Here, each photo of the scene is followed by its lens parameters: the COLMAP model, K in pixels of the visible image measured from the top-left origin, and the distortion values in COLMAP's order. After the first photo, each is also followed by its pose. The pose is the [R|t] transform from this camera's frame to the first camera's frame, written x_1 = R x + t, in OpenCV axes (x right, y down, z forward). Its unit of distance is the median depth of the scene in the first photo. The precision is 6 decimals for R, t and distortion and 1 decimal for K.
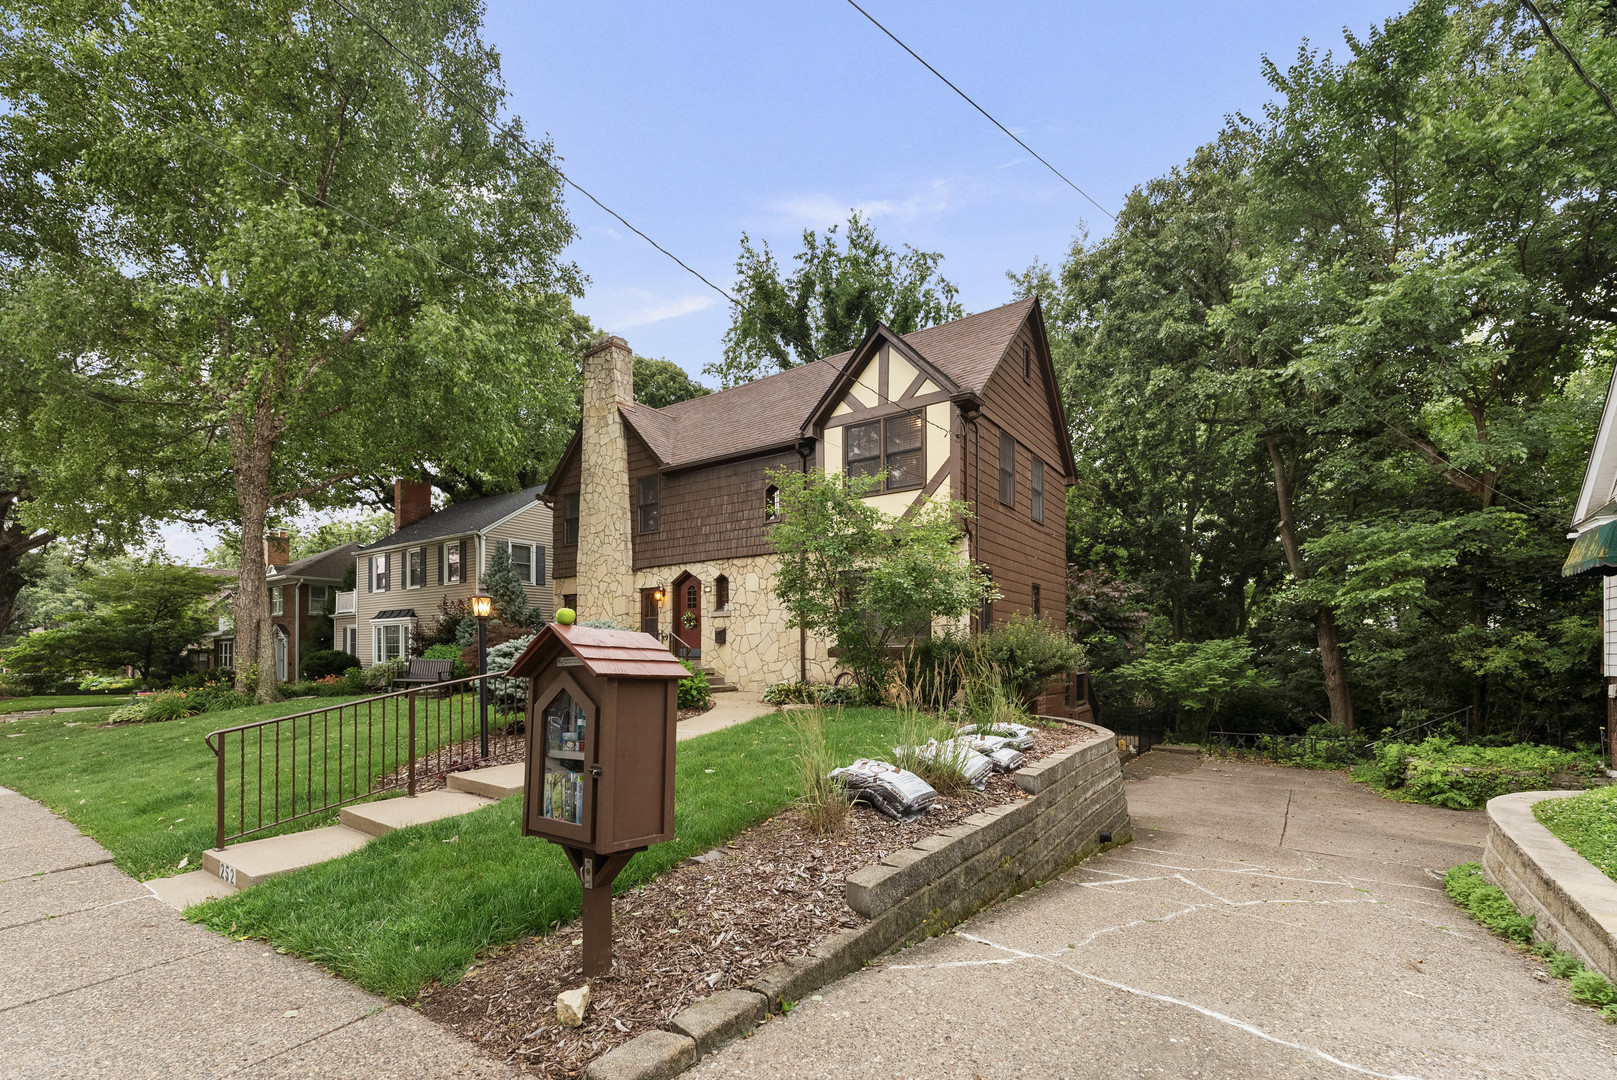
lens RADIAL K [[664.7, 0, 827.3], [0, 664.7, 655.9], [0, 0, 1]] dist [0.000072, -0.000325]
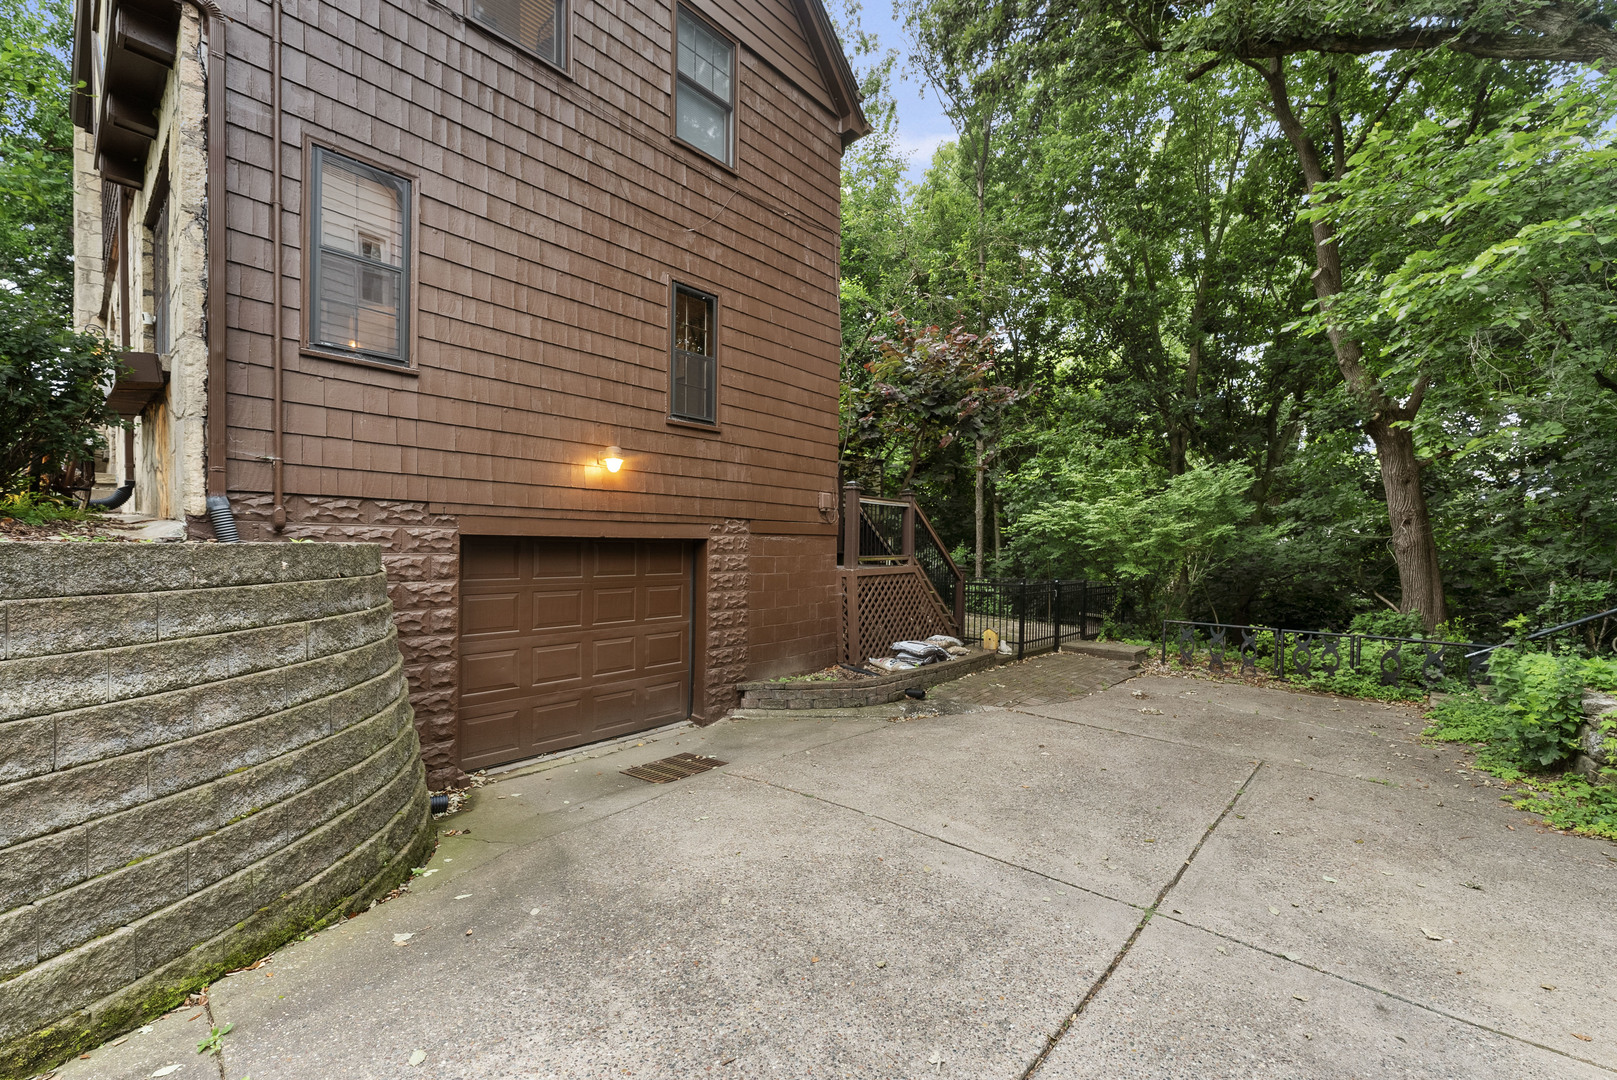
lens RADIAL K [[664.7, 0, 807.9], [0, 664.7, 547.4], [0, 0, 1]] dist [0.000072, -0.000325]
pose [[0.994580, 0.012628, -0.103207, 0.360896], [-0.011958, 0.999903, 0.007111, 0.056438], [0.103287, -0.005838, 0.994634, 0.443987]]
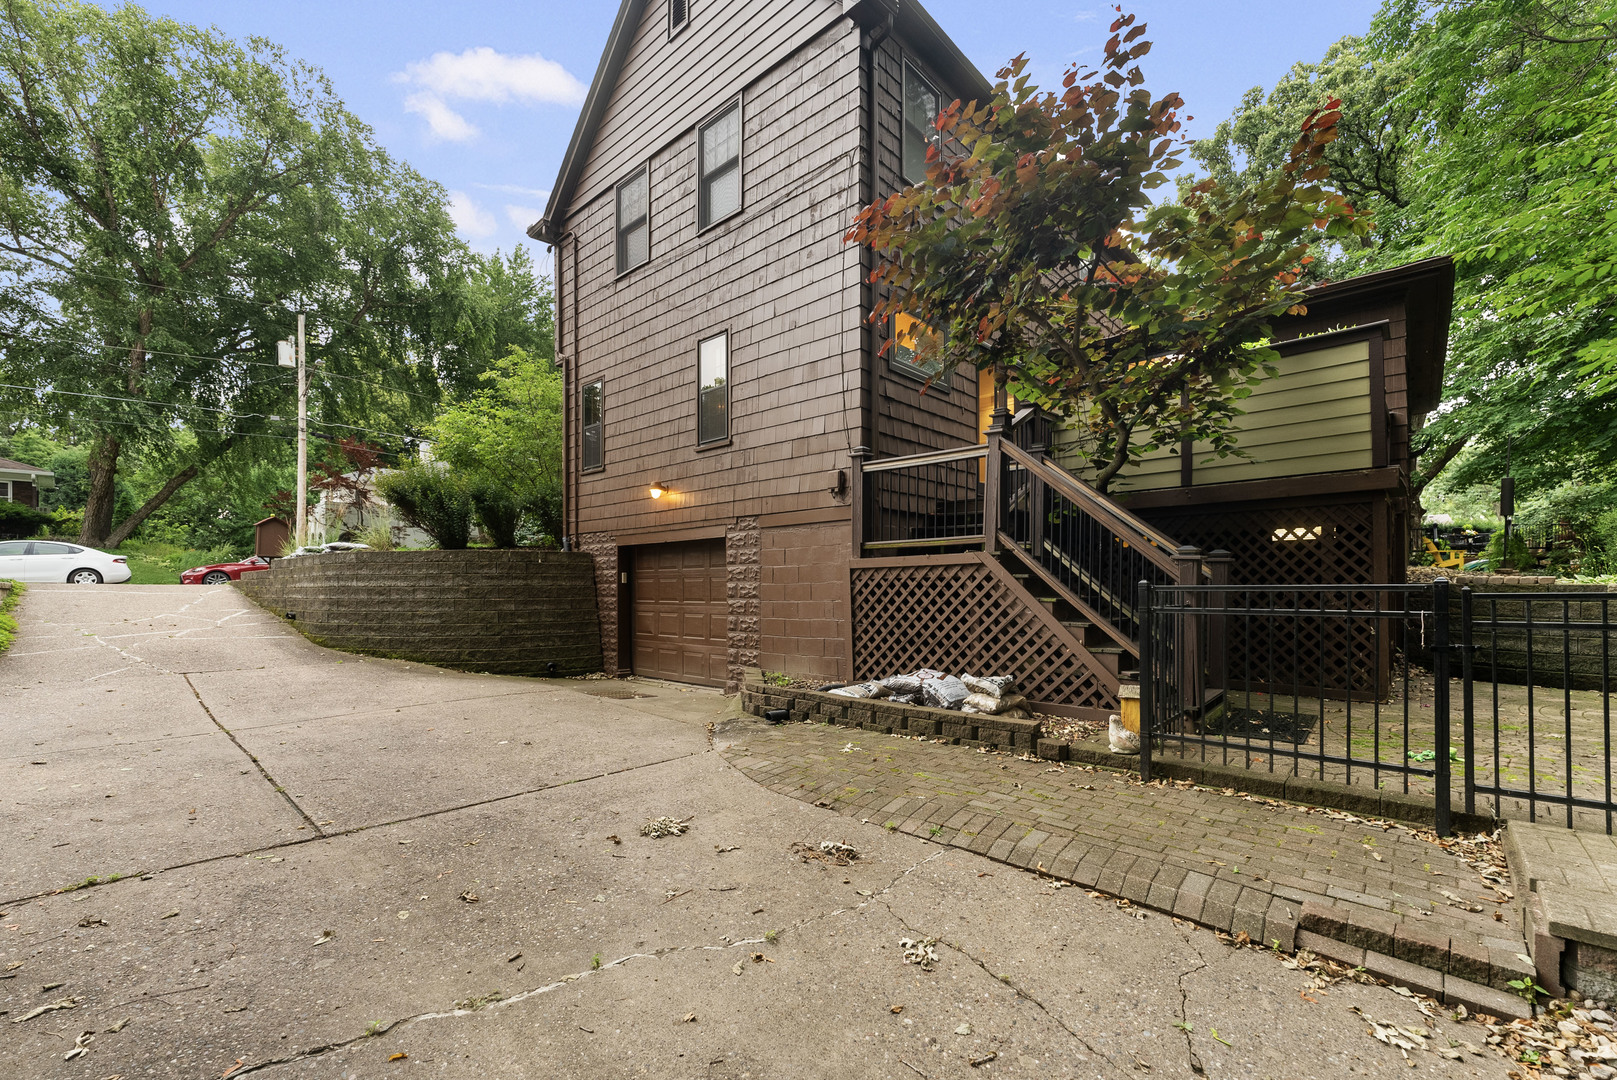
lens RADIAL K [[664.7, 0, 818.6], [0, 664.7, 580.0], [0, 0, 1]] dist [0.000072, -0.000325]
pose [[-0.094223, -0.004212, -0.995542, 1.056164], [0.010438, 0.999932, -0.005219, 0.118407], [0.995496, -0.010884, -0.094173, 1.403307]]
